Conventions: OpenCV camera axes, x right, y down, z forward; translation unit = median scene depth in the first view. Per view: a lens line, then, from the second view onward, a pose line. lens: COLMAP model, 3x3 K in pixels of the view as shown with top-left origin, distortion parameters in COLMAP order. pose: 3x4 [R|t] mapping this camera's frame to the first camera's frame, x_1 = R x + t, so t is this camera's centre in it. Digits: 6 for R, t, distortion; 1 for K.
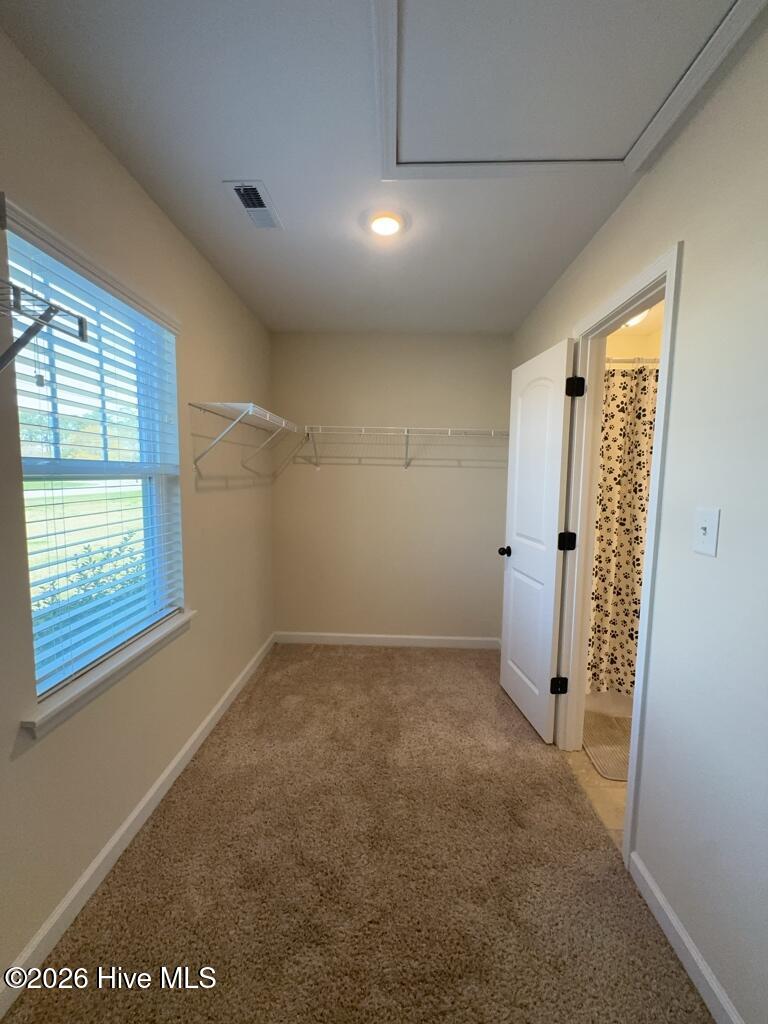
lens RADIAL K [[406.3, 0, 384.0], [0, 406.3, 512.0], [0, 0, 1]] dist [-0.000865, 0.000034]
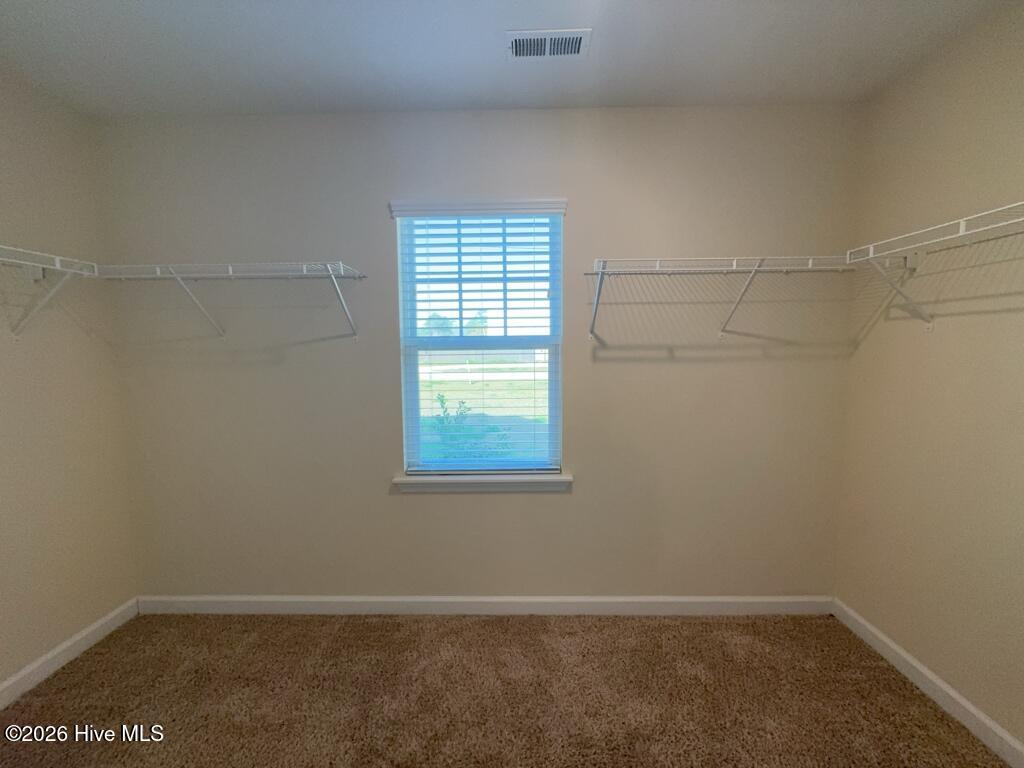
lens RADIAL K [[406.3, 0, 512.0], [0, 406.3, 384.0], [0, 0, 1]] dist [-0.000865, 0.000034]
pose [[0.016113, 0.068988, -0.997487, 0.335518], [-0.079947, 0.994512, 0.067491, -0.030473], [0.996669, 0.078659, 0.021540, 0.507969]]
